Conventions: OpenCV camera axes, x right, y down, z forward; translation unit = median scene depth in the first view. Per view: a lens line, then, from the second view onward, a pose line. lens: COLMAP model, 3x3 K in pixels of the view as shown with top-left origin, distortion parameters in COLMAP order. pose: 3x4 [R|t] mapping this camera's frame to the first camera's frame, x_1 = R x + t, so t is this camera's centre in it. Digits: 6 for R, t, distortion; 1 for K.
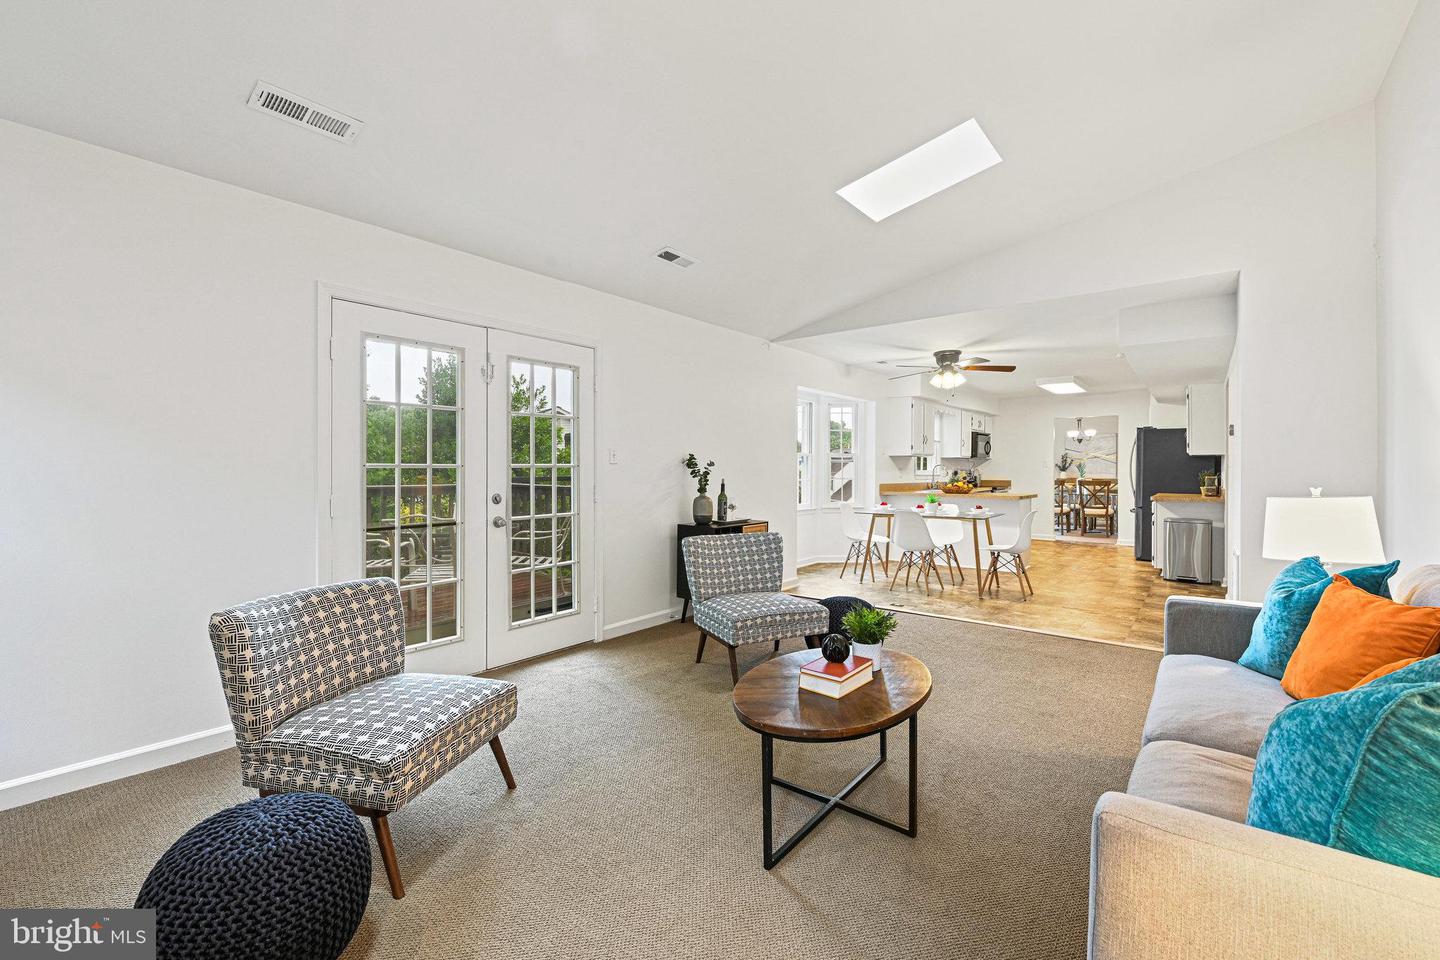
lens RADIAL K [[607.8, 0, 724.6], [0, 607.8, 474.6], [0, 0, 1]] dist [-0.001431, 0.000025]
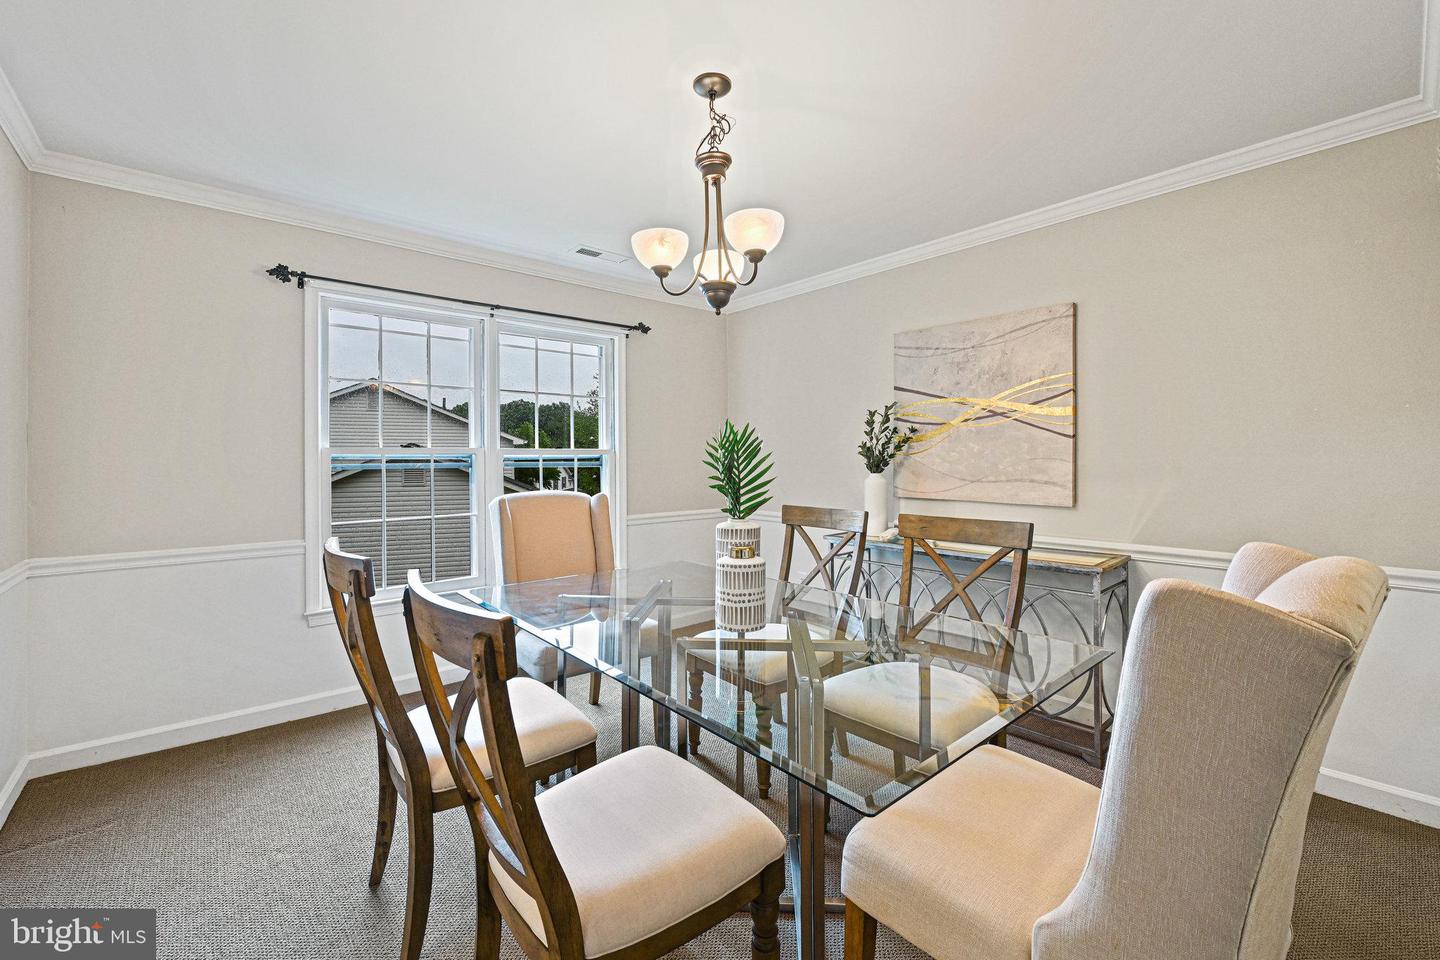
lens RADIAL K [[581.0, 0, 718.8], [0, 581.0, 472.1], [0, 0, 1]] dist [-0.001070, 0.000271]
pose [[0.981839, 0.002831, -0.189697, 0.676987], [-0.000299, 0.999910, 0.013376, -0.010330], [0.189718, -0.013076, 0.981752, 0.930559]]
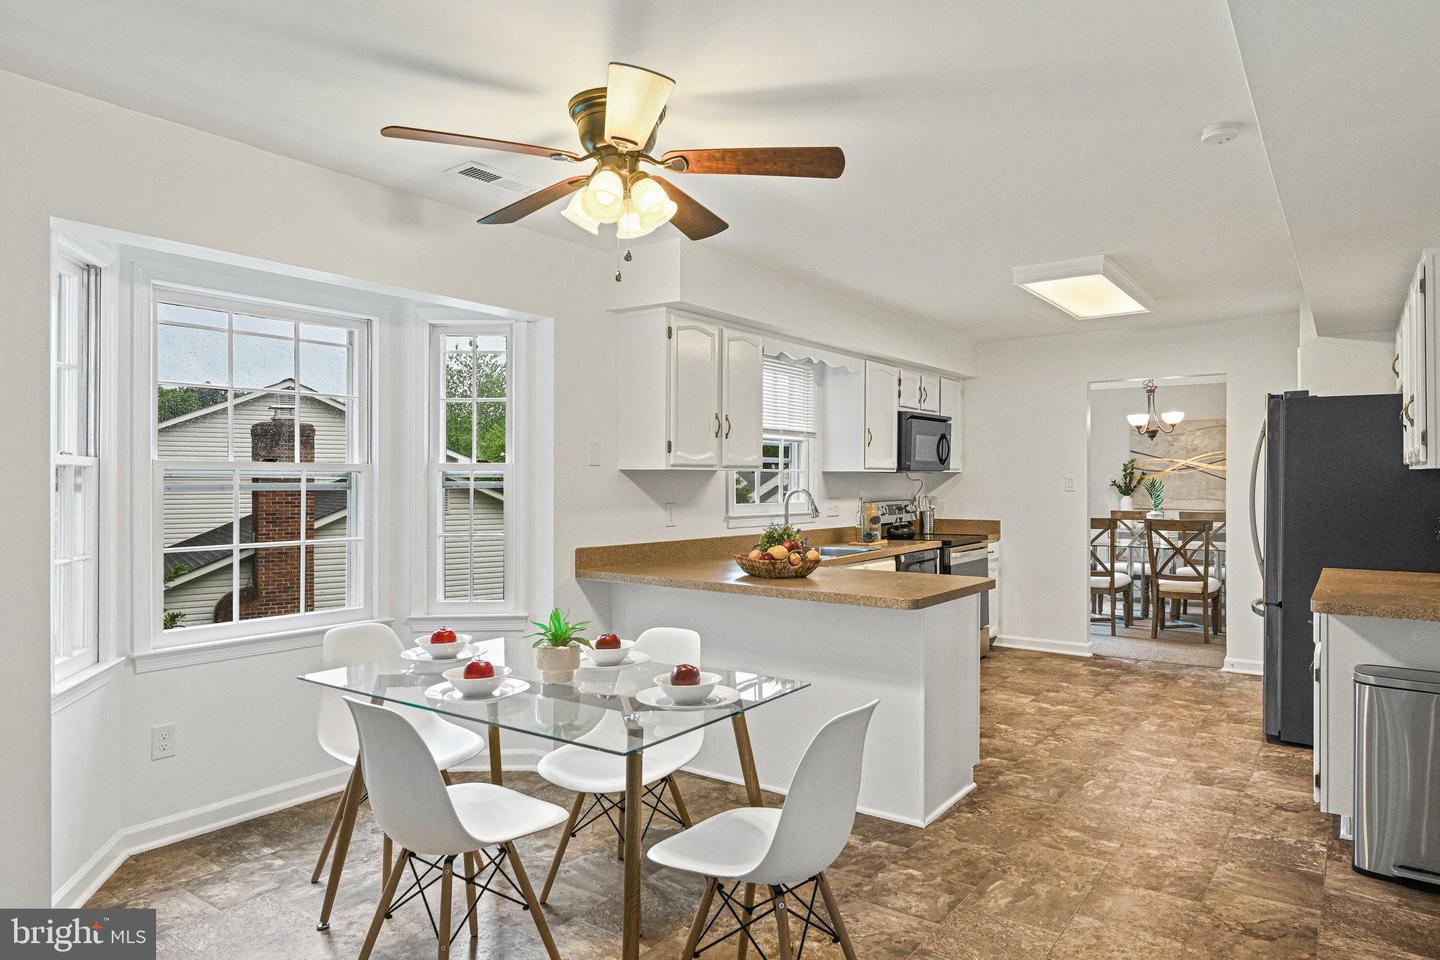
lens RADIAL K [[884.8, 0, 715.5], [0, 884.8, 482.6], [0, 0, 1]] dist [0.000711, -0.000765]
pose [[0.999220, 0.000123, 0.039479, 0.231476], [0.000050, 0.999990, -0.004385, -0.015421], [-0.039479, 0.004384, 0.999211, 0.342884]]
